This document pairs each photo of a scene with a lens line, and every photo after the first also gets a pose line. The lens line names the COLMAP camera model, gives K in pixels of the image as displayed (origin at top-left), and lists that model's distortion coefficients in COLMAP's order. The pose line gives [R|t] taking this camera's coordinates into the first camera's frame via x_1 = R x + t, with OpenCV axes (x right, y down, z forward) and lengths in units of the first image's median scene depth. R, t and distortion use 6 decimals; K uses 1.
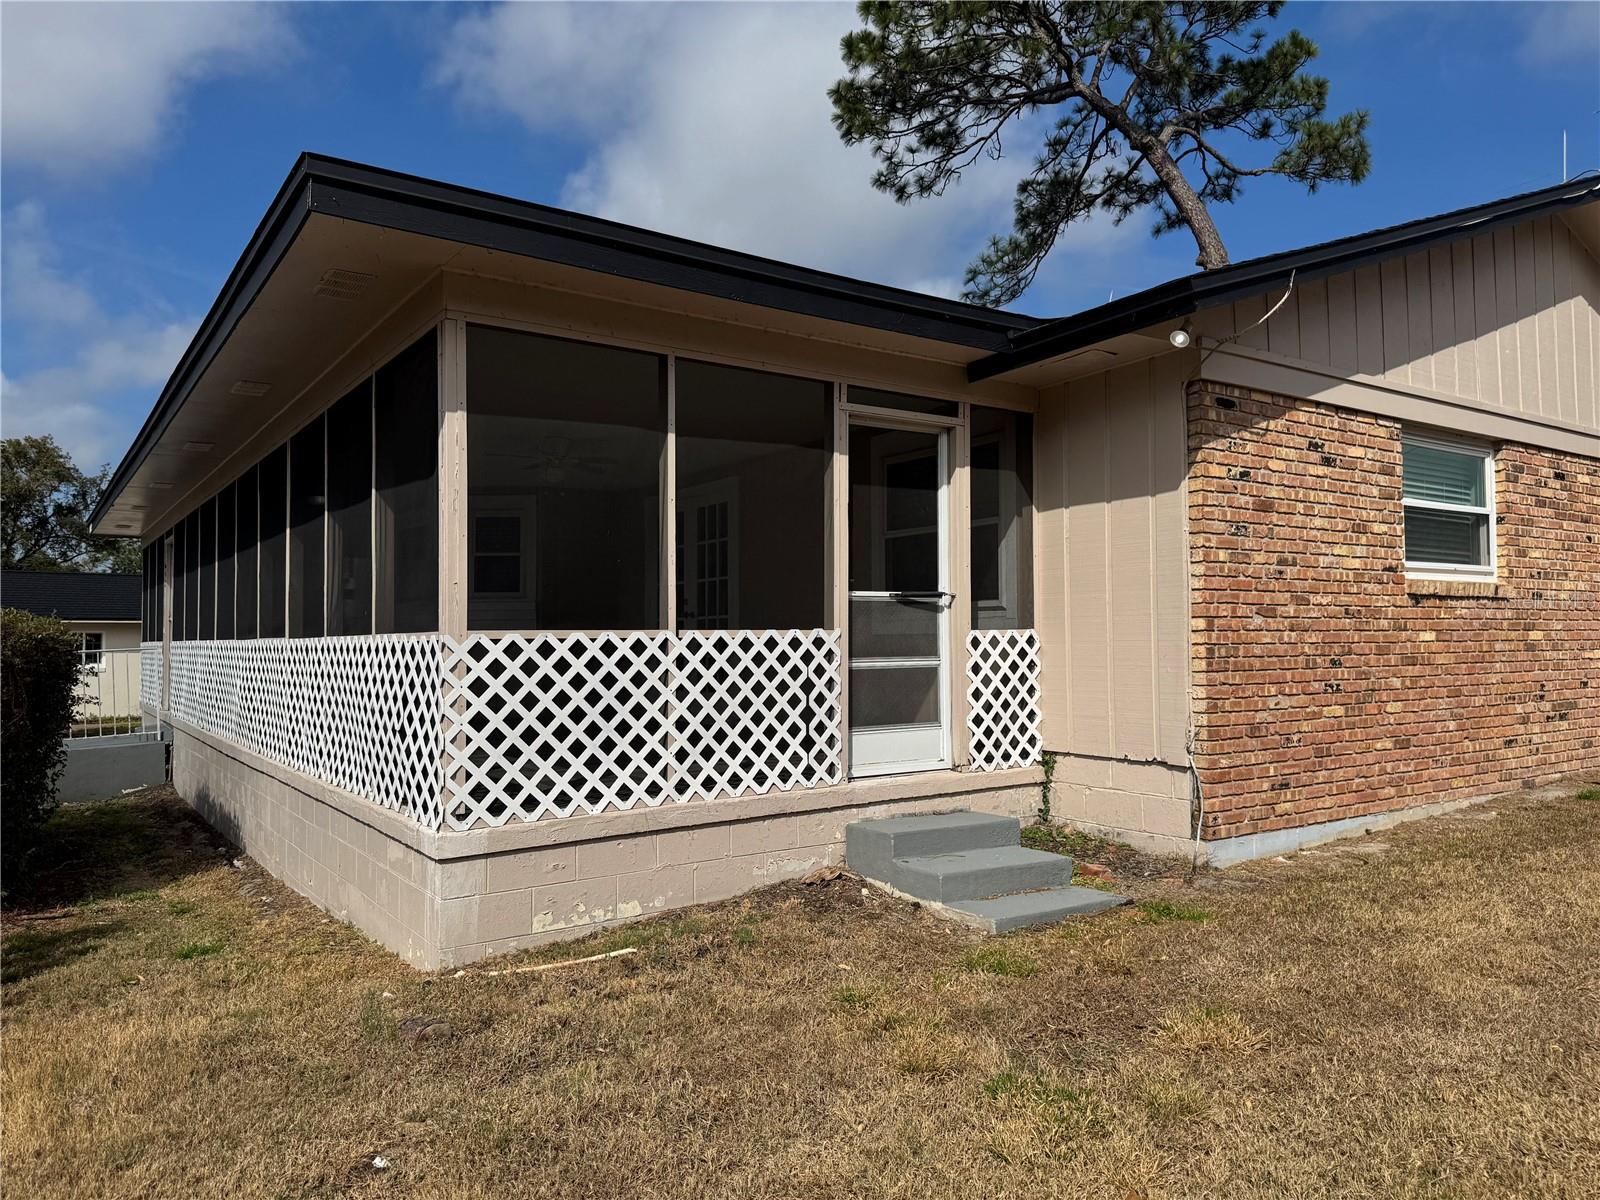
lens RADIAL K [[1121.9, 0, 798.0], [0, 1121.9, 594.6], [0, 0, 1]] dist [0.054033, -0.065337]
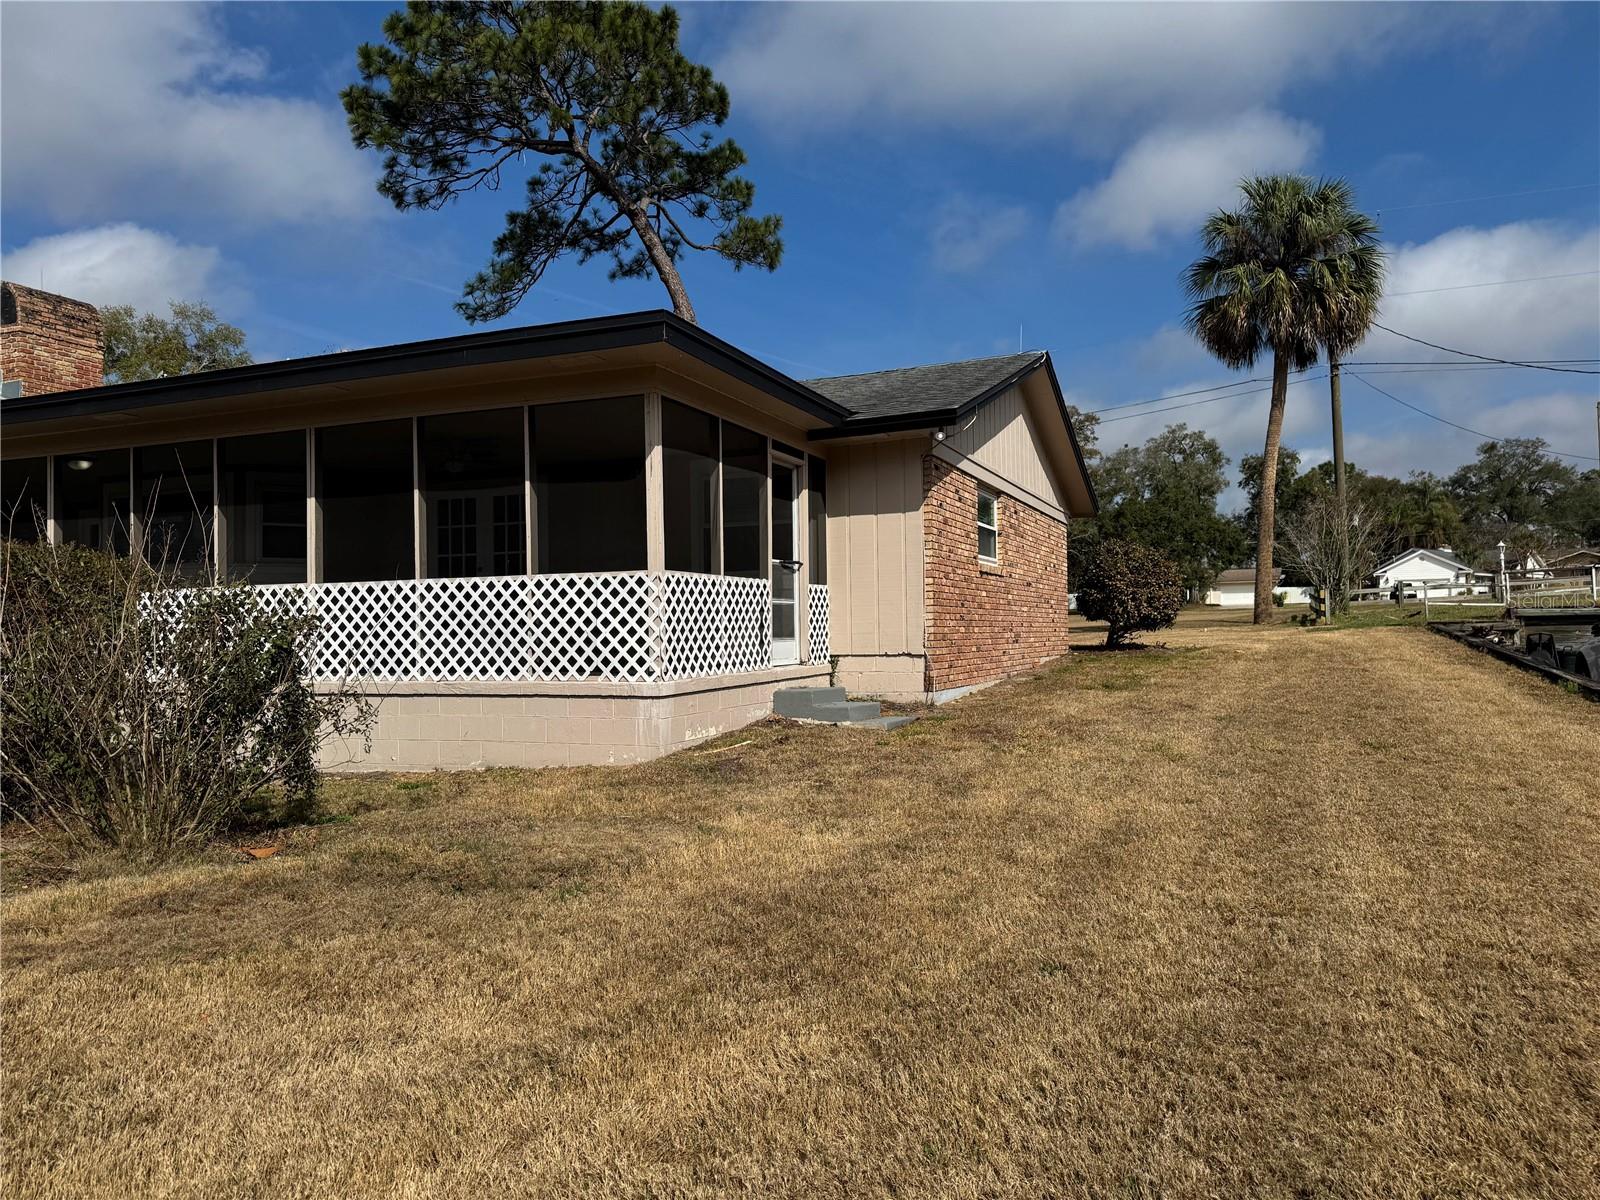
lens RADIAL K [[1121.9, 0, 810.6], [0, 1121.9, 610.8], [0, 0, 1]] dist [0.054033, -0.065337]
pose [[0.834680, 0.005361, 0.550710, -0.187215], [-0.011936, 0.999894, 0.008358, 0.013669], [-0.550606, -0.013550, 0.834655, -0.105712]]
